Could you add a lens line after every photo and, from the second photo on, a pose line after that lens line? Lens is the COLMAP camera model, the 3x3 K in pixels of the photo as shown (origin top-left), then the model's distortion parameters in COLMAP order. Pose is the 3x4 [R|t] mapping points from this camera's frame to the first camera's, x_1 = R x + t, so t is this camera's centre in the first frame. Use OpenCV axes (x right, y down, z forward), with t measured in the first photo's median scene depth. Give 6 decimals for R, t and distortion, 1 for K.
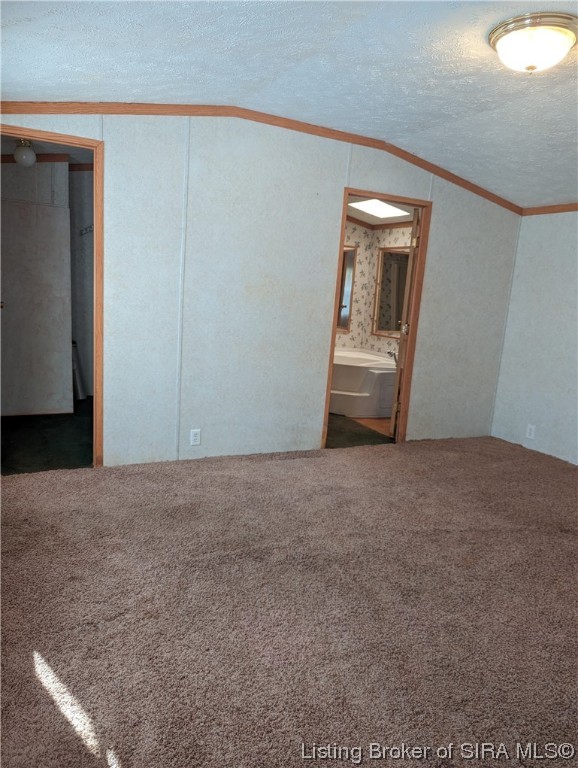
lens RADIAL K [[540.6, 0, 298.3], [0, 540.6, 388.0], [0, 0, 1]] dist [0.056798, -0.044965]
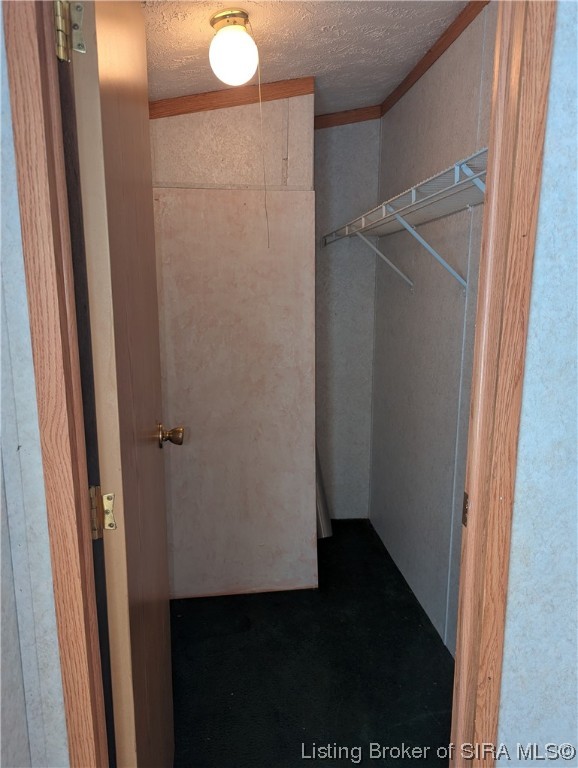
lens RADIAL K [[540.6, 0, 298.3], [0, 540.6, 388.0], [0, 0, 1]] dist [0.056798, -0.044965]
pose [[0.940943, -0.007348, -0.338486, -0.263361], [0.002690, 0.999895, -0.014230, -0.140489], [0.338555, 0.012480, 0.940864, 0.525053]]
